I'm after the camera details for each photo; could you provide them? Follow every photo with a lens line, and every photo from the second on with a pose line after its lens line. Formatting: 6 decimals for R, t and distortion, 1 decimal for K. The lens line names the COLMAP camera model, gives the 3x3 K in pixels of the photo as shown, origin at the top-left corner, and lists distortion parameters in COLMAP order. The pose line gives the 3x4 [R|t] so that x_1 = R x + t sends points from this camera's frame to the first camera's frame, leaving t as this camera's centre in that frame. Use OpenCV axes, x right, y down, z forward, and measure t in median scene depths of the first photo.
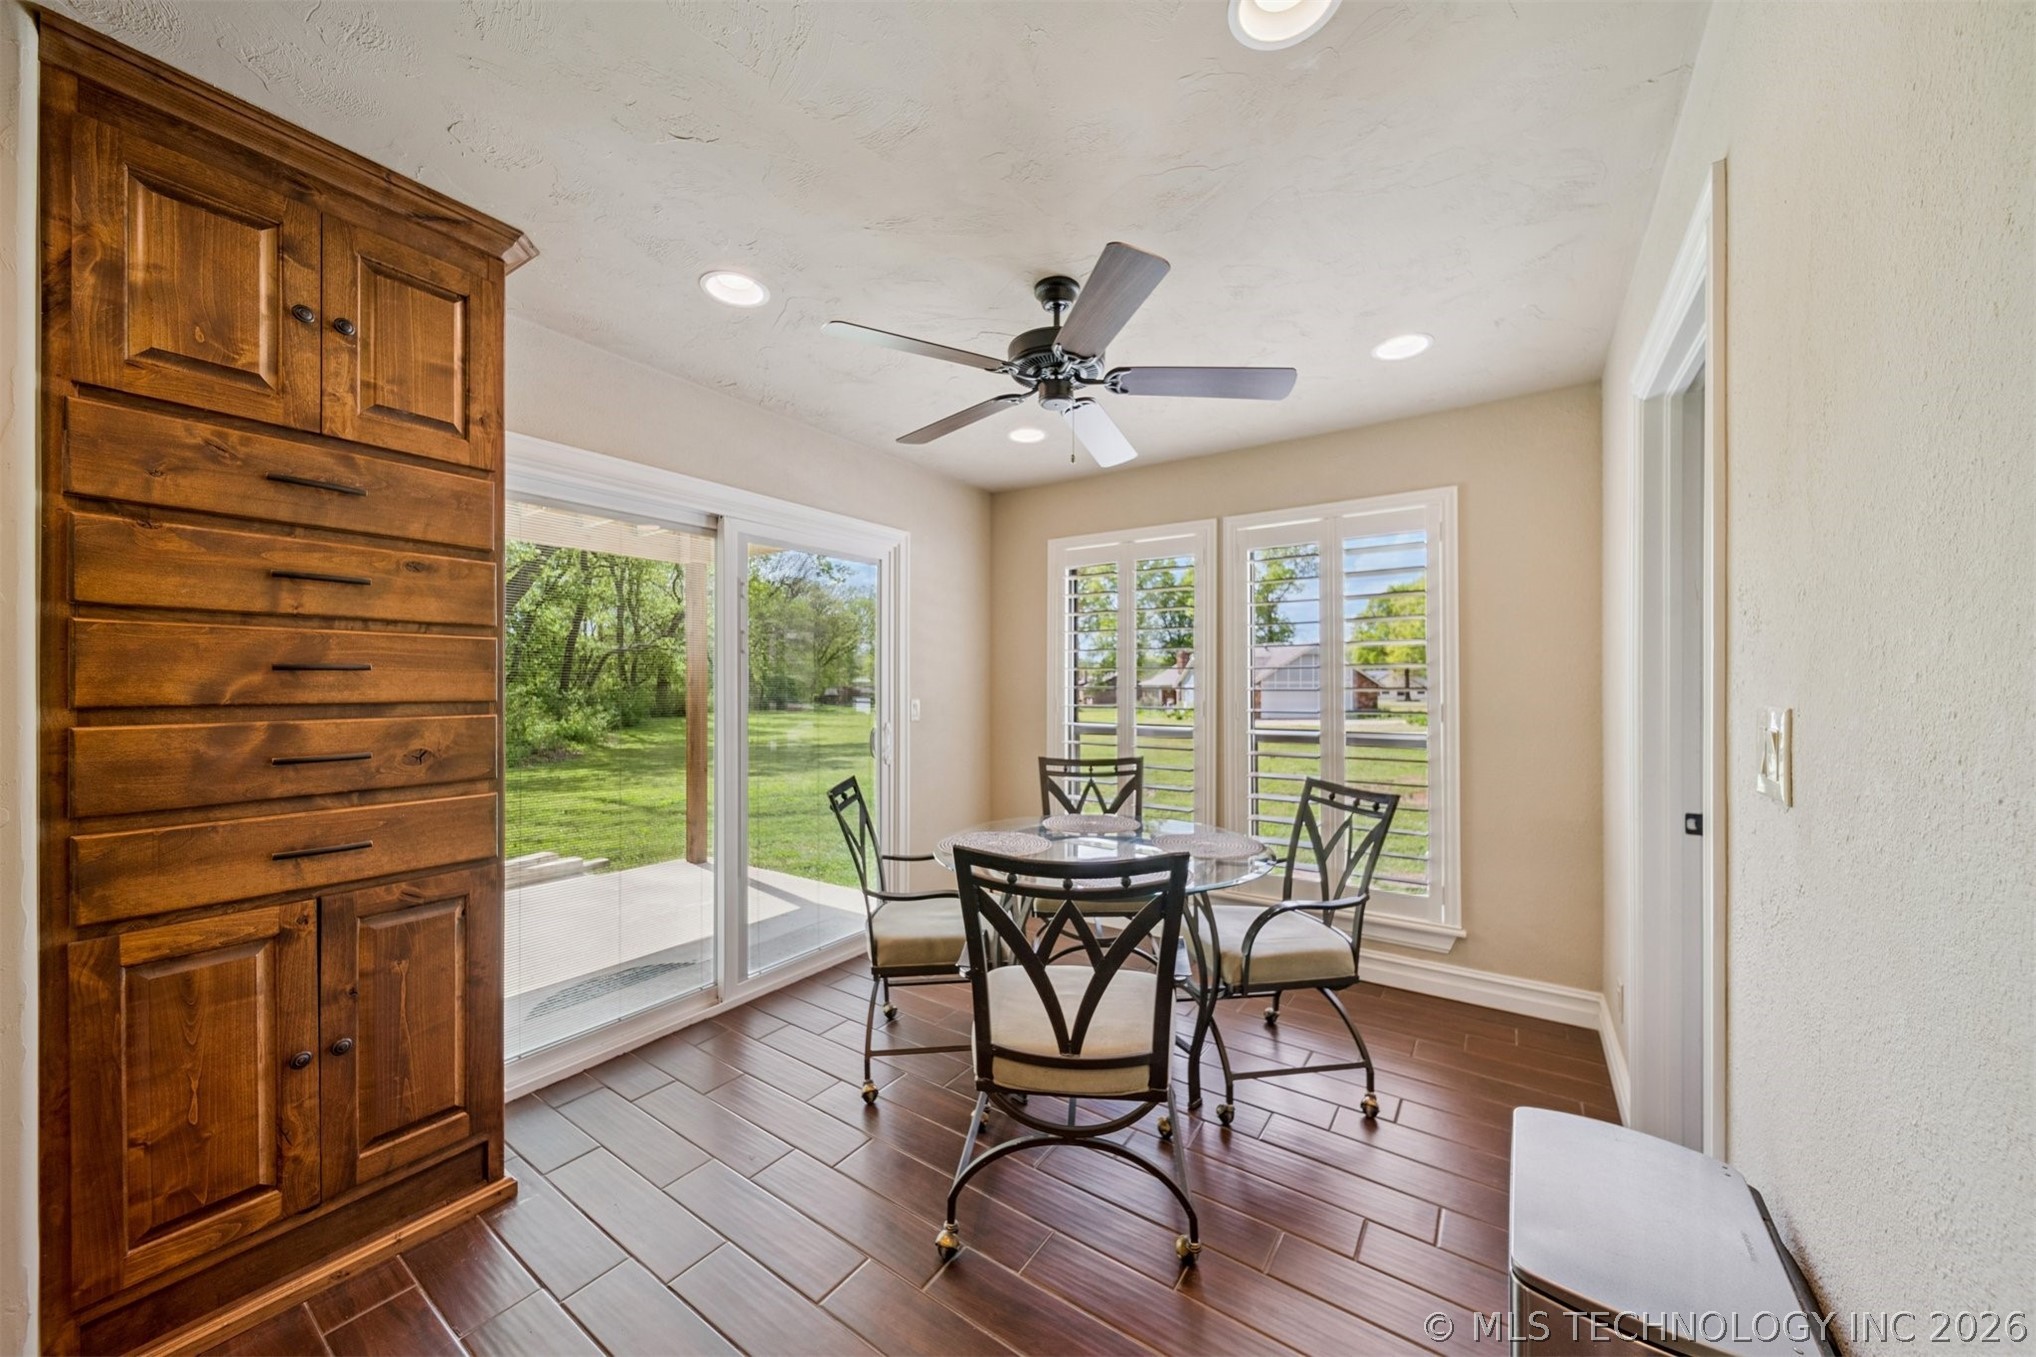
lens RADIAL K [[720.4, 0, 1021.2], [0, 720.4, 680.1], [0, 0, 1]] dist [0.010715, -0.001162]
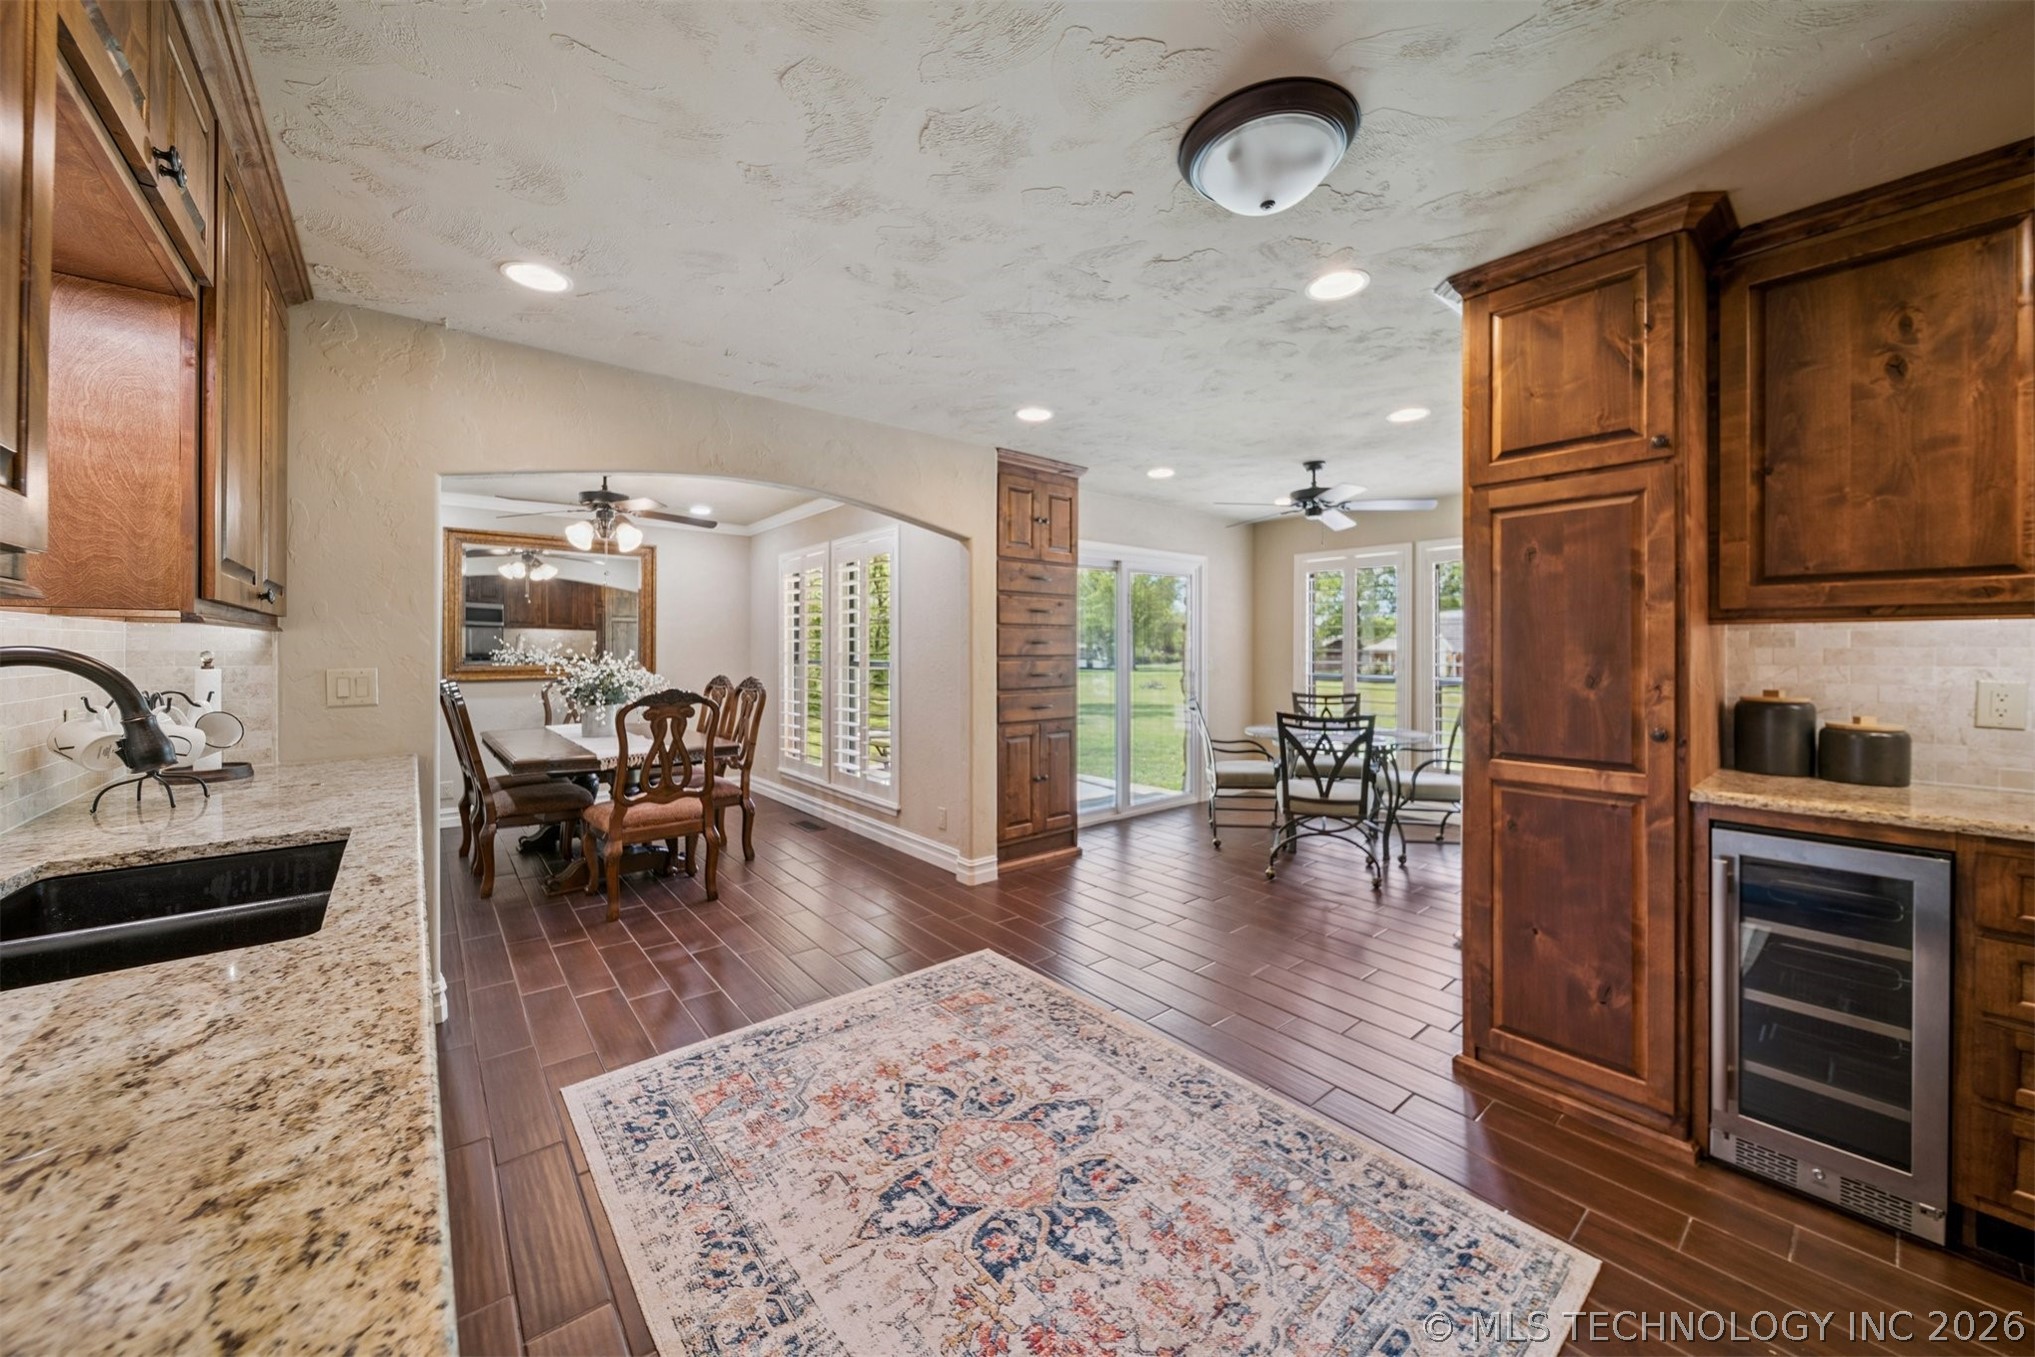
lens RADIAL K [[720.0, 0, 1024.9], [0, 720.0, 668.7], [0, 0, 1]] dist [0.010715, -0.001162]
pose [[0.962678, 0.003723, -0.270623, -0.202324], [0.004221, 0.999577, 0.028767, 0.002527], [0.270616, -0.028835, 0.962255, -1.312220]]
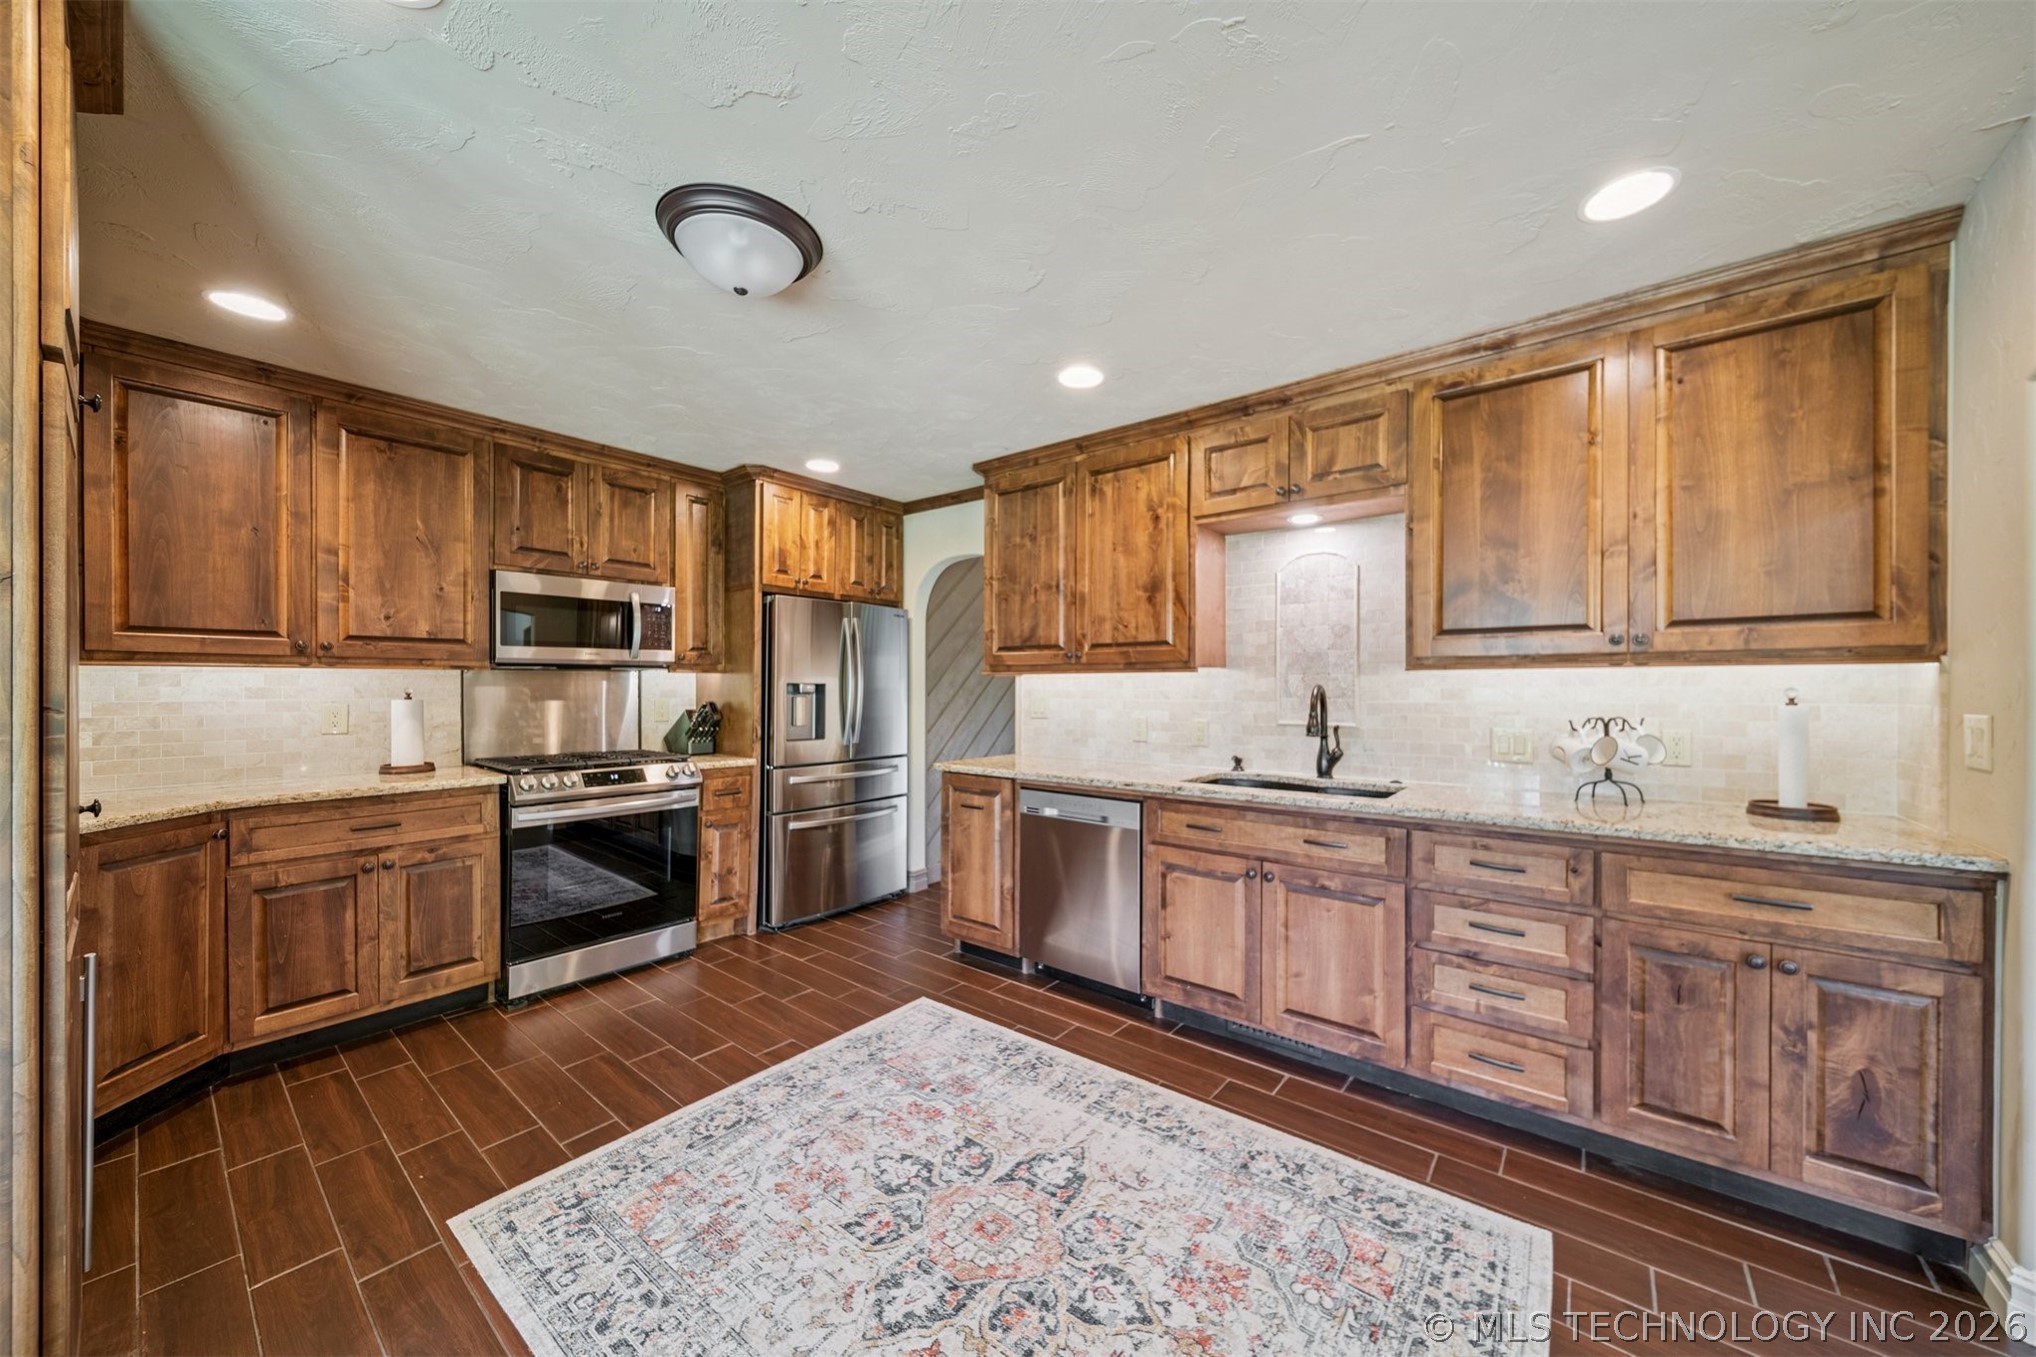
lens RADIAL K [[720.4, 0, 1037.5], [0, 720.4, 692.8], [0, 0, 1]] dist [0.010715, -0.001162]
pose [[-0.998192, -0.002453, 0.060054, -0.588086], [-0.001692, 0.999918, 0.012718, -0.001740], [-0.060080, 0.012593, -0.998114, 0.396890]]
